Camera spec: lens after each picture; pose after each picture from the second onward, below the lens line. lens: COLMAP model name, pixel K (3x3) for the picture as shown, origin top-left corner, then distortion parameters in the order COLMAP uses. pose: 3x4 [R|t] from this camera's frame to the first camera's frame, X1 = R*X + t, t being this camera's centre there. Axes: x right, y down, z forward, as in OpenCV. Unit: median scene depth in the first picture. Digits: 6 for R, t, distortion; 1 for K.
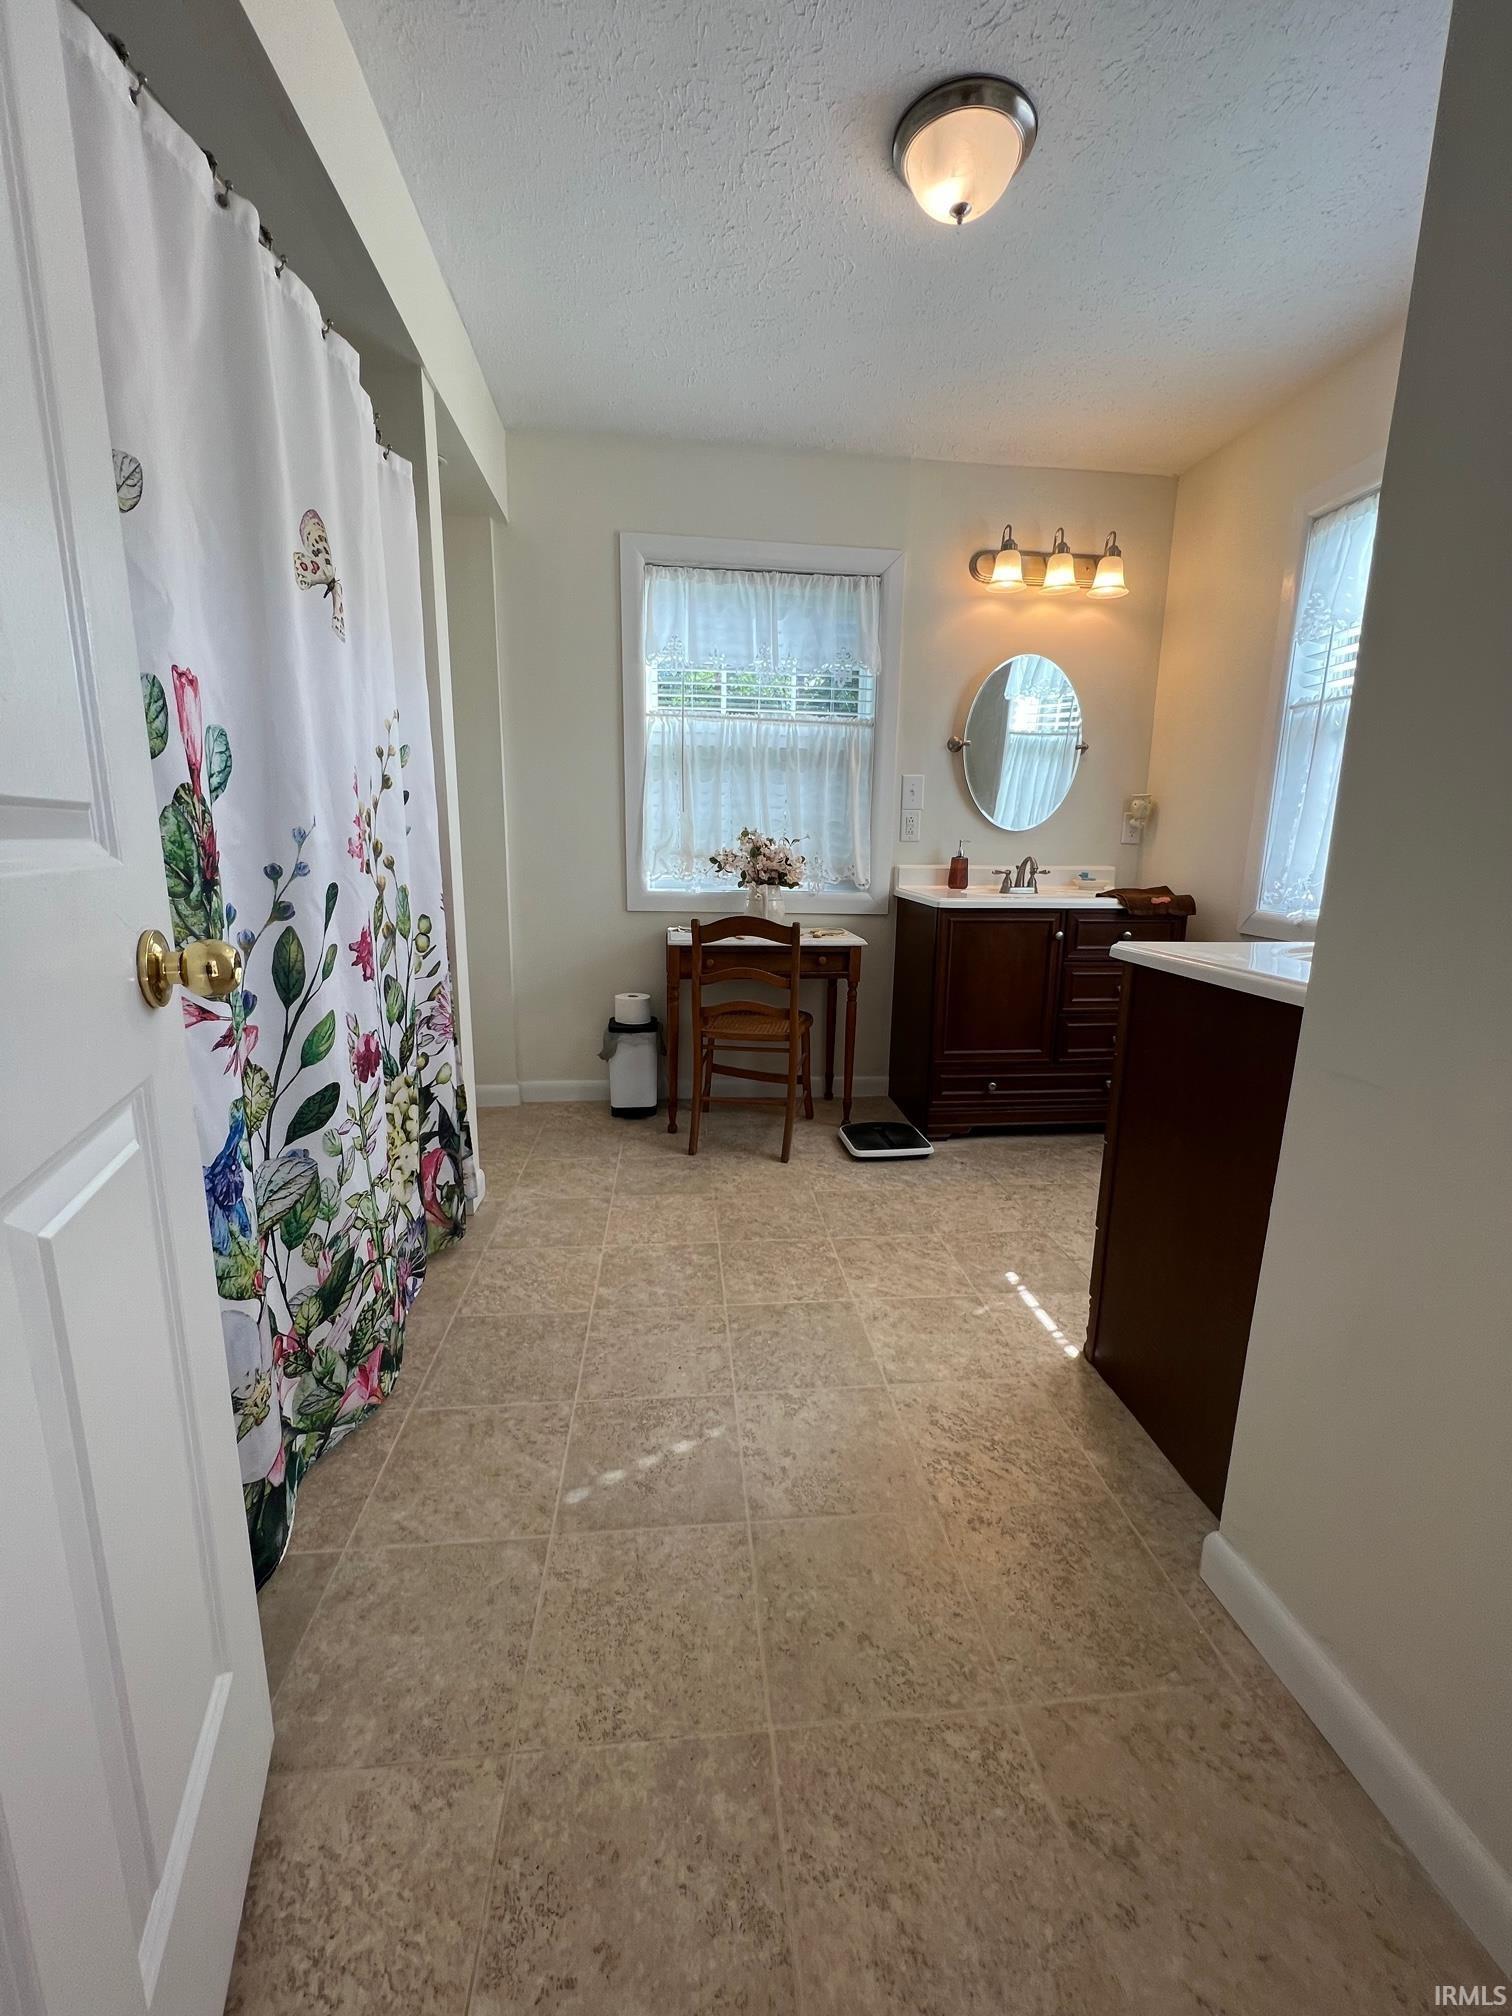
lens RADIAL K [[804.1, 0, 757.1], [0, 804.1, 1006.6], [0, 0, 1]] dist [0.000452, 0.000690]
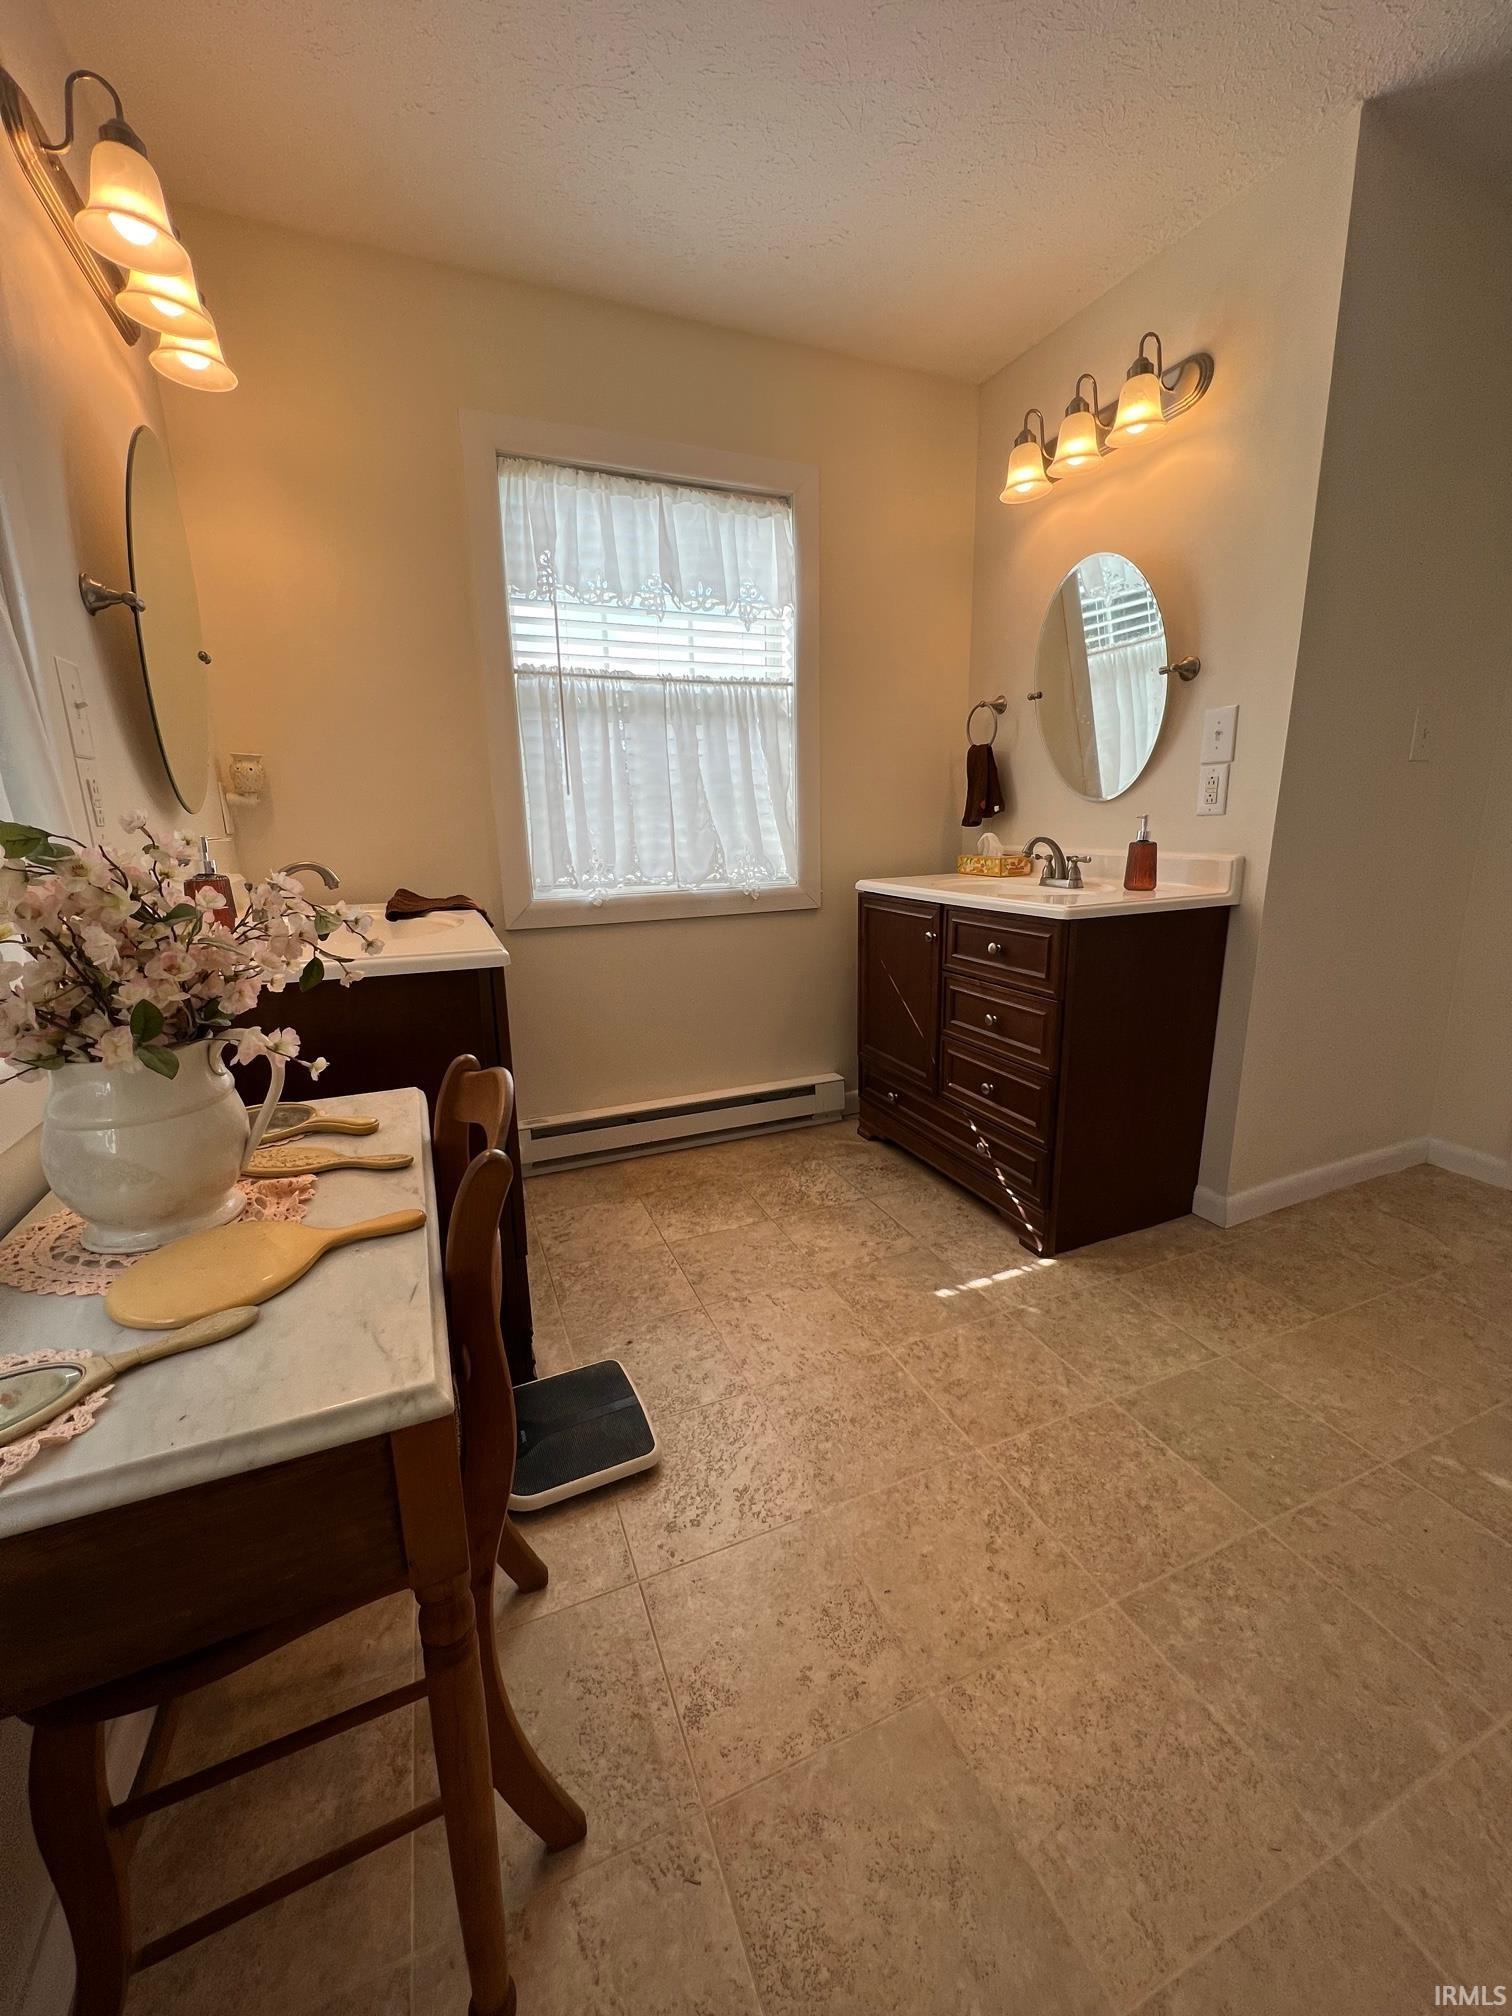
lens RADIAL K [[804.1, 0, 761.0], [0, 804.1, 1003.7], [0, 0, 1]] dist [0.000452, 0.000690]
pose [[-0.296465, -0.228255, 0.927366, -0.431604], [0.204913, 0.933203, 0.295199, -0.313882], [-0.932802, 0.277546, -0.229890, 1.398896]]
